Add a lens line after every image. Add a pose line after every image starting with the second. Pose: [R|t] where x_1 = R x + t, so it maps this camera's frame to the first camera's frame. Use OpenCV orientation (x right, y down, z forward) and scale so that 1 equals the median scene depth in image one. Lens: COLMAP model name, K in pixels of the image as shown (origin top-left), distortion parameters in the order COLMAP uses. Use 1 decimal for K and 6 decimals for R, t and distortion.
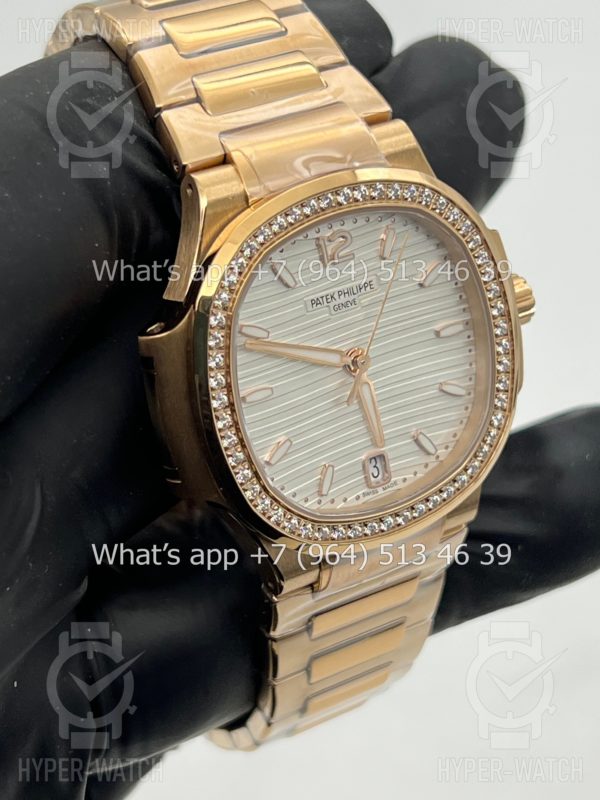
lens RADIAL K [[1877.8, 0, 300.0], [0, 1877.8, 400.0], [0, 0, 1]] dist [0.314608, -0.683953]
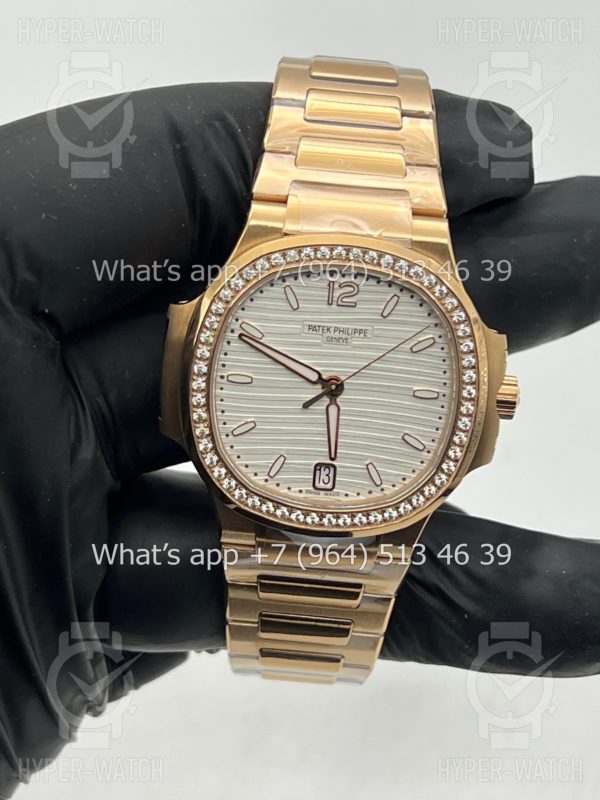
lens RADIAL K [[1877.8, 0, 300.0], [0, 1877.8, 400.0], [0, 0, 1]] dist [0.314608, -0.683953]
pose [[0.834355, 0.338878, -0.434756, 0.558004], [-0.369278, 0.929188, 0.015578, -0.023579], [0.409250, 0.147548, 0.900413, -0.127893]]
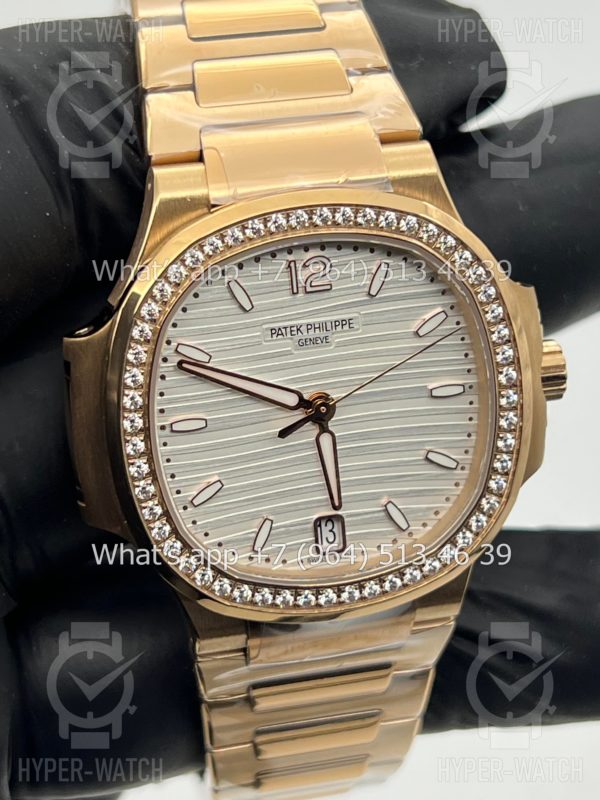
lens RADIAL K [[1877.8, 0, 300.0], [0, 1877.8, 400.0], [0, 0, 1]] dist [0.314608, -0.683953]
pose [[0.949110, 0.170679, -0.264686, 0.252538], [-0.173715, 0.984722, 0.012081, -0.032995], [0.262704, 0.034514, 0.964259, 0.158607]]
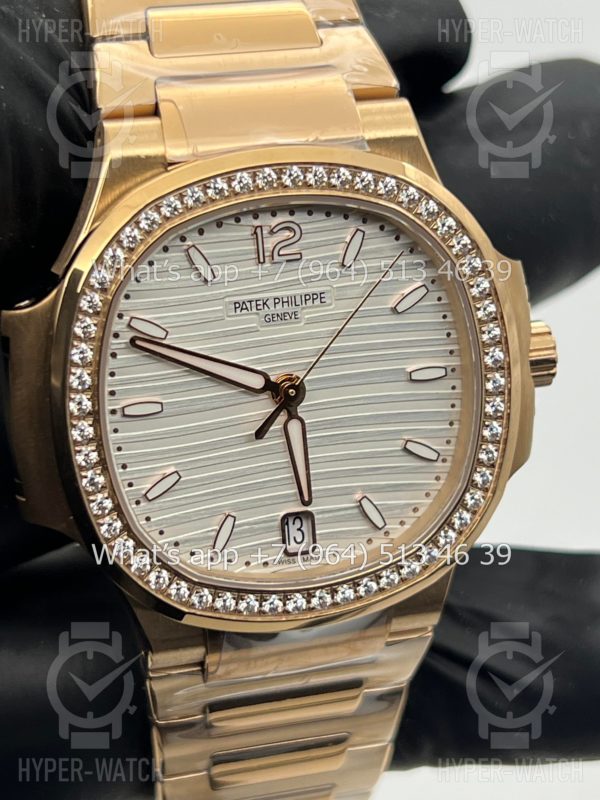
lens RADIAL K [[1877.8, 0, 300.0], [0, 1877.8, 400.0], [0, 0, 1]] dist [0.314608, -0.683953]
pose [[0.960345, 0.162857, -0.226306, 0.214021], [-0.173242, 0.984518, -0.026673, 0.003234], [0.218459, 0.064821, 0.973691, 0.239155]]
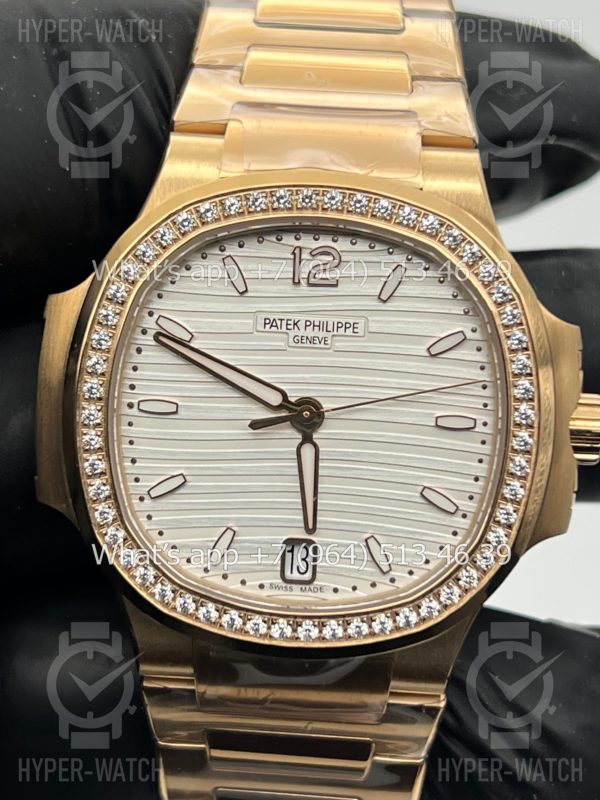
lens RADIAL K [[1877.8, 0, 300.0], [0, 1877.8, 400.0], [0, 0, 1]] dist [0.314608, -0.683953]
pose [[0.822836, 0.248508, -0.511062, 0.428289], [-0.340516, 0.935597, -0.093307, 0.047967], [0.454961, 0.250801, 0.854465, 0.329592]]
